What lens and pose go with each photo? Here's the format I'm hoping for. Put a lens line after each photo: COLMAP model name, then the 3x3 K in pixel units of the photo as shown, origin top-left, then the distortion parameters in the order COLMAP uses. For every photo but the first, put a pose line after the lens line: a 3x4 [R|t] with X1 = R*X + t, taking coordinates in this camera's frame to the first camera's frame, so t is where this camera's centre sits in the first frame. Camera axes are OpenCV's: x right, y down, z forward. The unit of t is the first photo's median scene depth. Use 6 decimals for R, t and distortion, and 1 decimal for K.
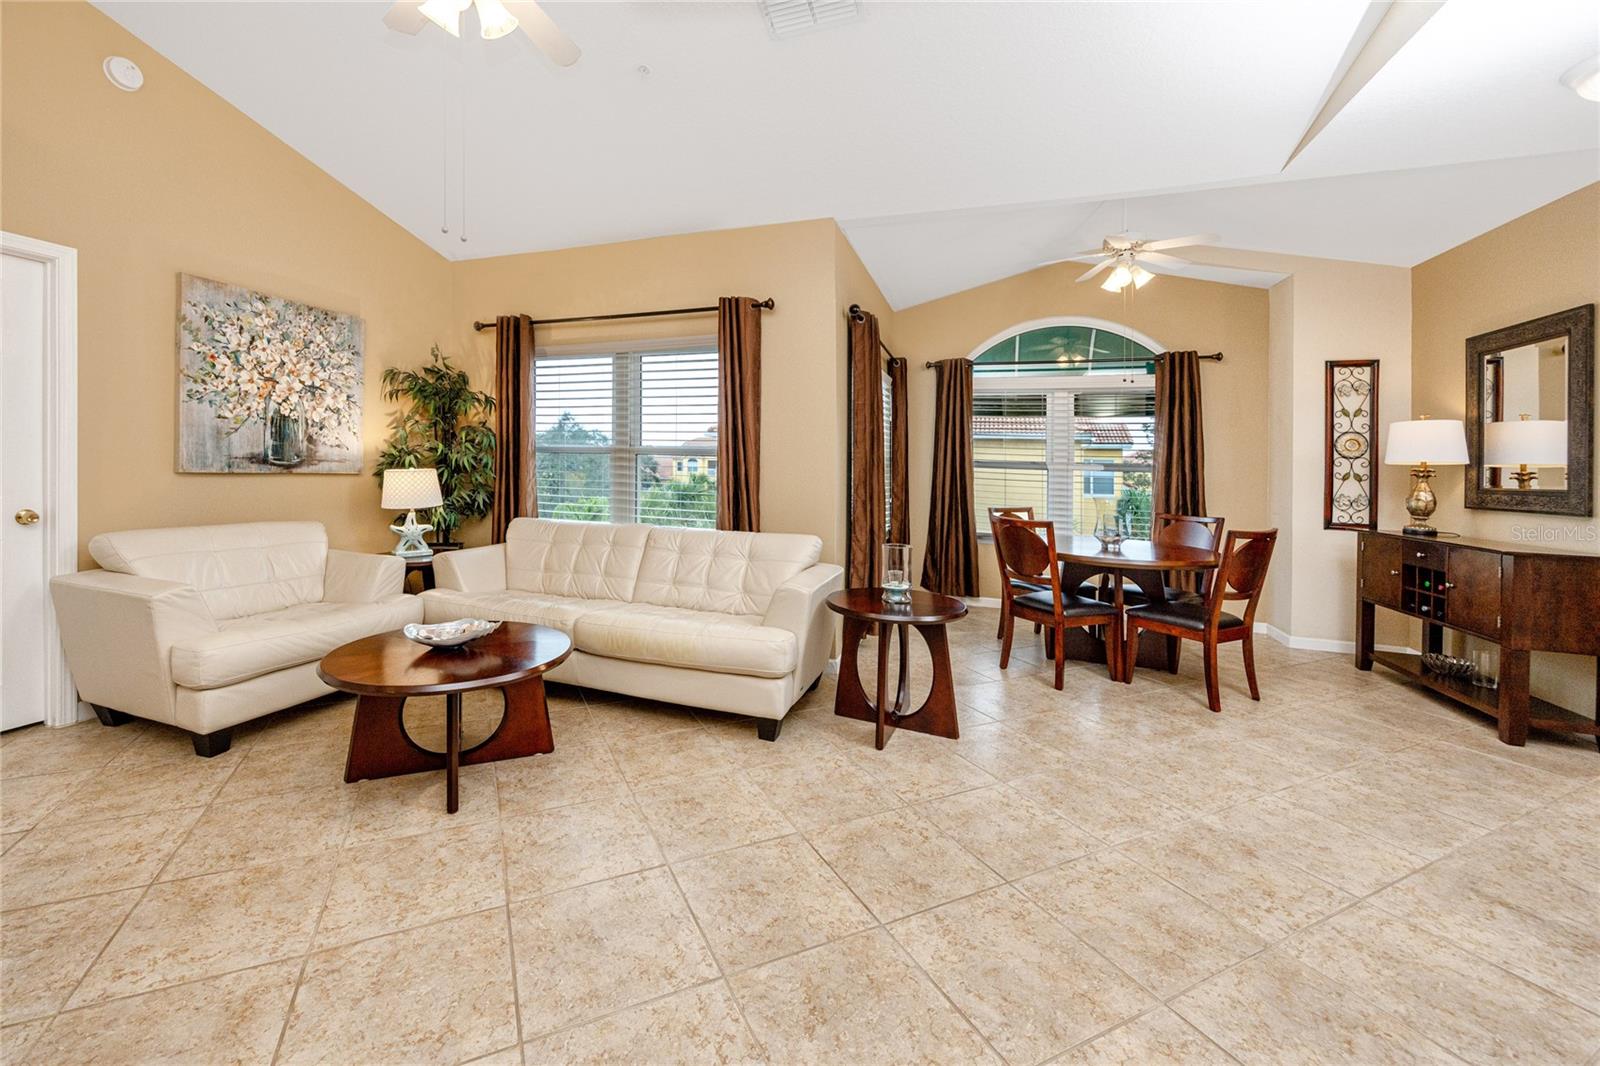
lens RADIAL K [[620.3, 0, 788.8], [0, 620.3, 450.9], [0, 0, 1]] dist [0.002616, -0.000972]
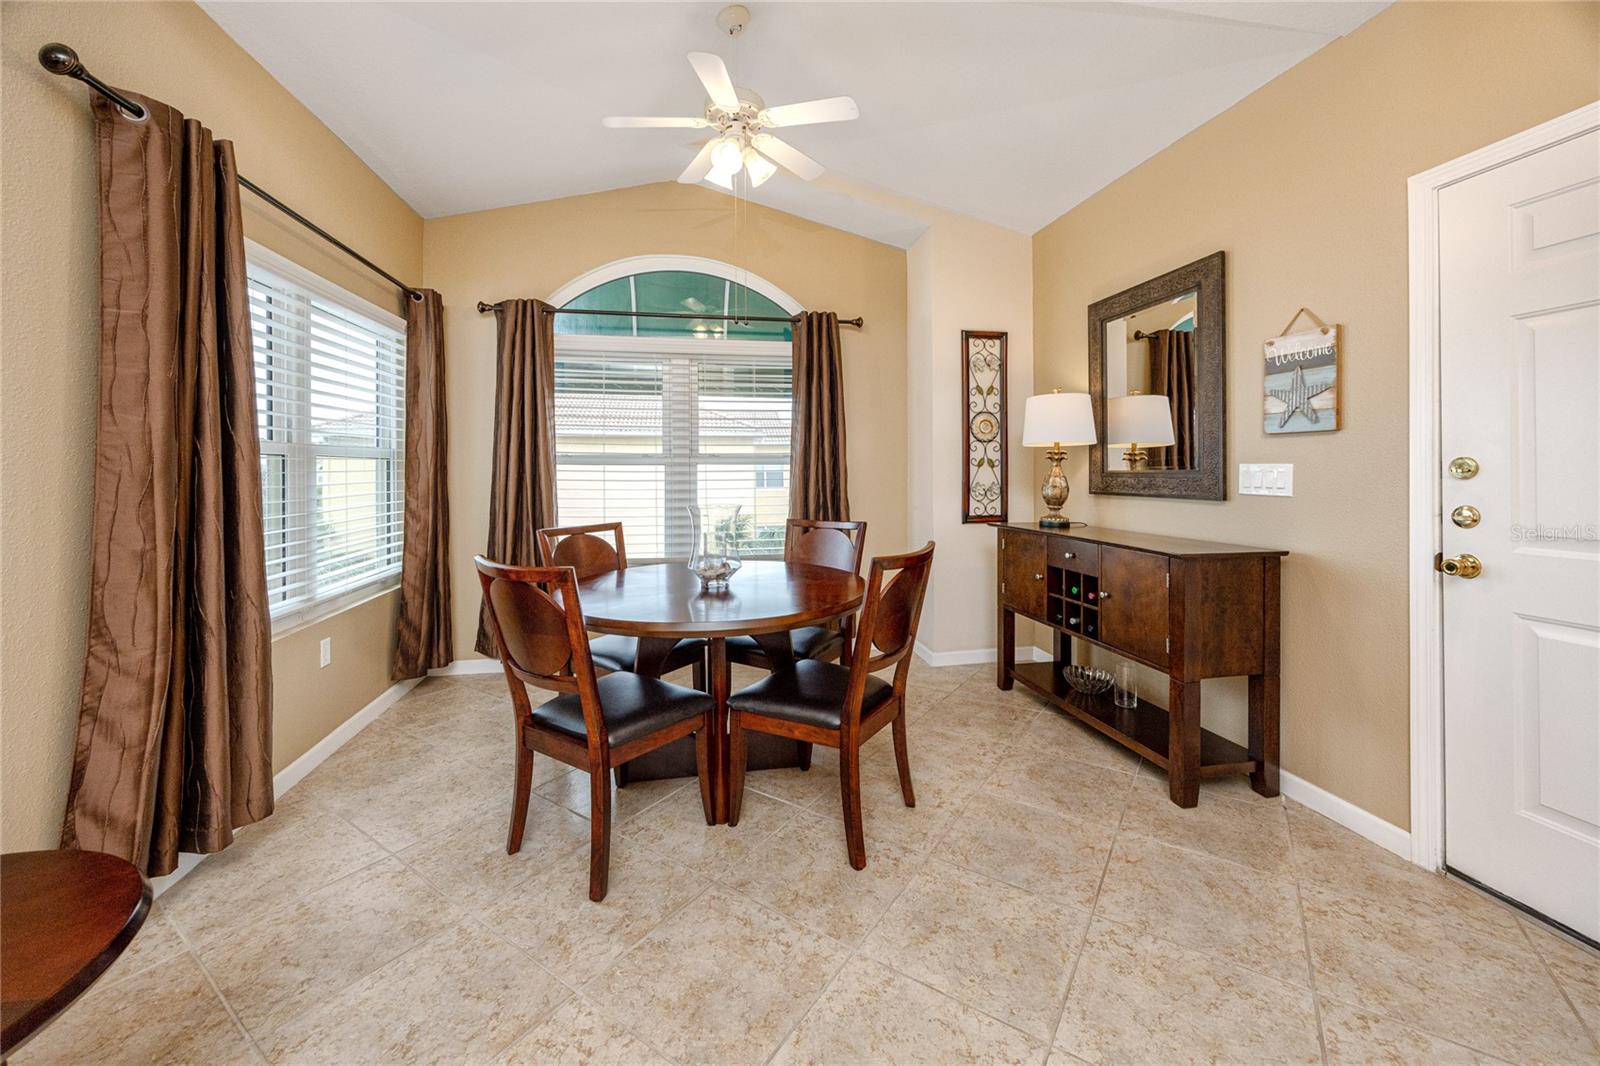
lens RADIAL K [[620.3, 0, 745.6], [0, 620.3, 472.3], [0, 0, 1]] dist [0.002616, -0.000972]
pose [[0.912773, -0.033188, 0.407118, 0.263655], [0.019007, 0.999065, 0.038828, 0.016678], [-0.408026, -0.027704, 0.912550, 0.376012]]
